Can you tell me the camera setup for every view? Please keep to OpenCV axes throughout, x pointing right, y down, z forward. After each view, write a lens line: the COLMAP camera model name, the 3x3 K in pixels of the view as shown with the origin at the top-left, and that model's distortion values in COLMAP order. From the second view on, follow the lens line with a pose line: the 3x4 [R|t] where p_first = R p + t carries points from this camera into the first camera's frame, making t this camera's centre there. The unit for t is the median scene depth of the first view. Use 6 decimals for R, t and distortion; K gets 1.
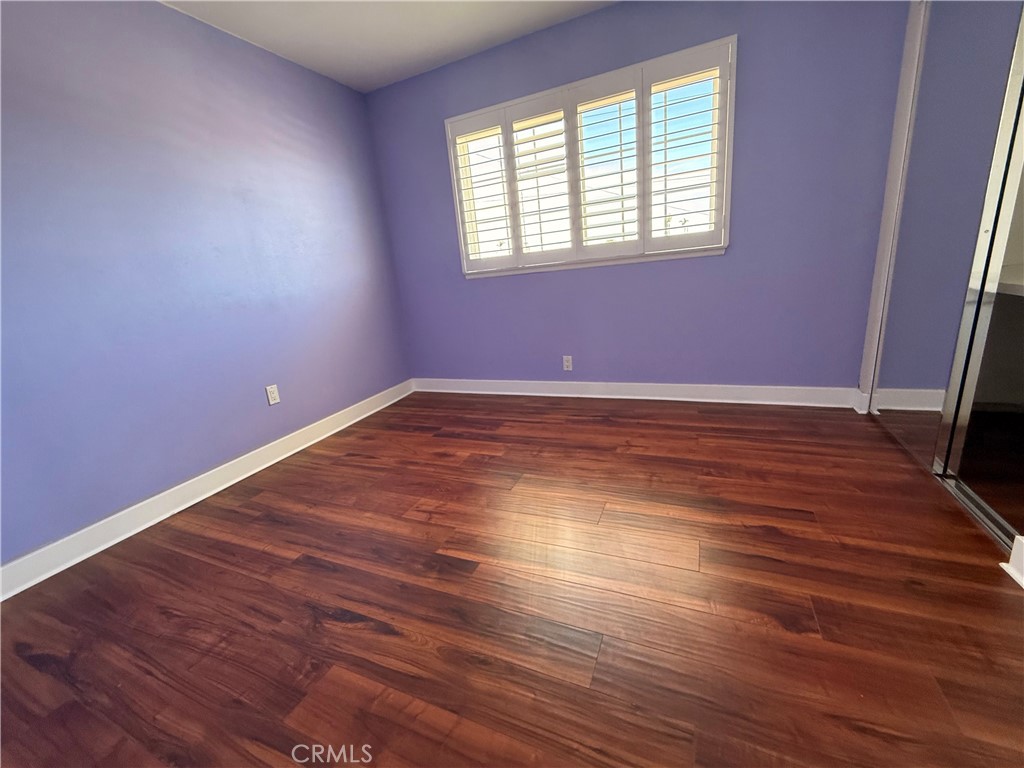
lens RADIAL K [[406.1, 0, 508.5], [0, 406.1, 383.5], [0, 0, 1]] dist [-0.000371, 0.000224]
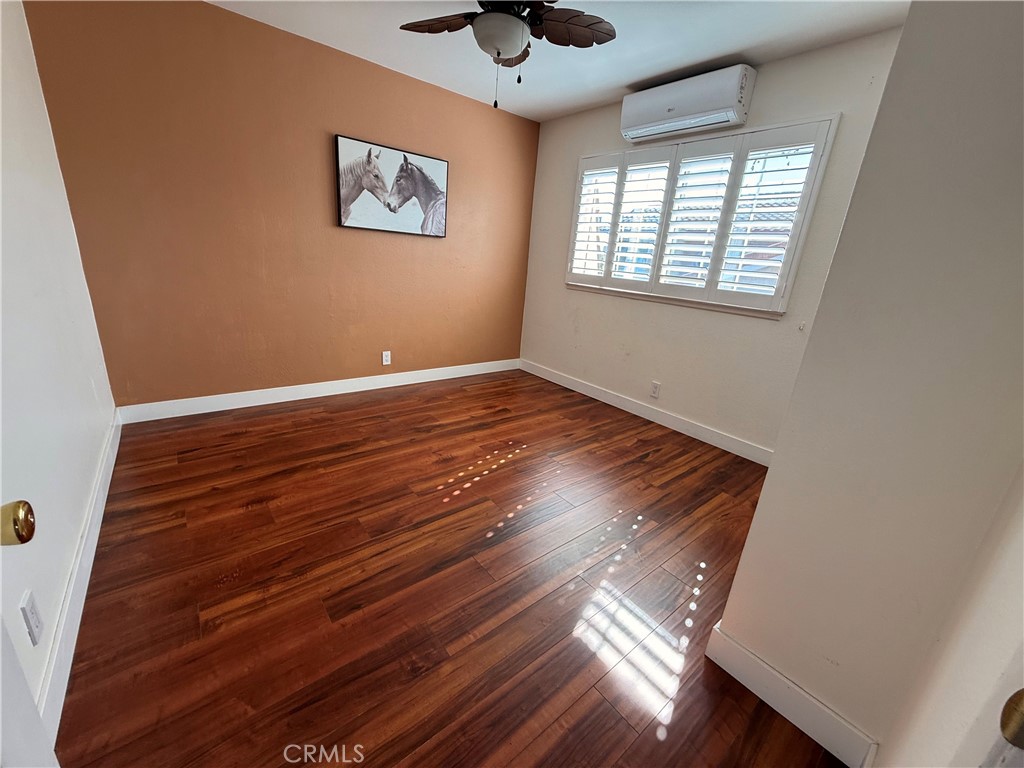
lens RADIAL K [[406.1, 0, 508.5], [0, 406.1, 383.5], [0, 0, 1]] dist [-0.000371, 0.000224]
pose [[0.862761, 0.328754, -0.384140, 0.353546], [-0.336739, 0.940350, 0.048467, -0.001126], [0.377160, 0.087540, 0.922002, -0.132156]]
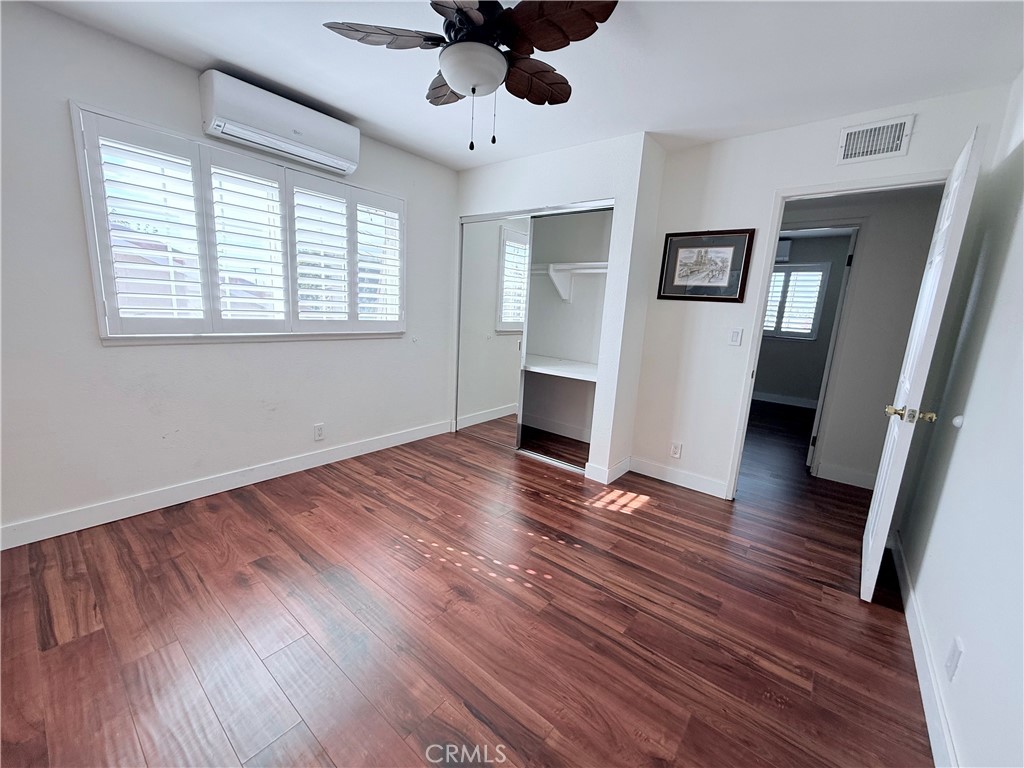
lens RADIAL K [[406.1, 0, 508.5], [0, 406.1, 383.5], [0, 0, 1]] dist [-0.000371, 0.000224]
pose [[0.275599, -0.033018, 0.960706, -0.626635], [0.236216, 0.971092, -0.034388, -0.040047], [-0.931798, 0.236411, 0.275431, 0.315789]]
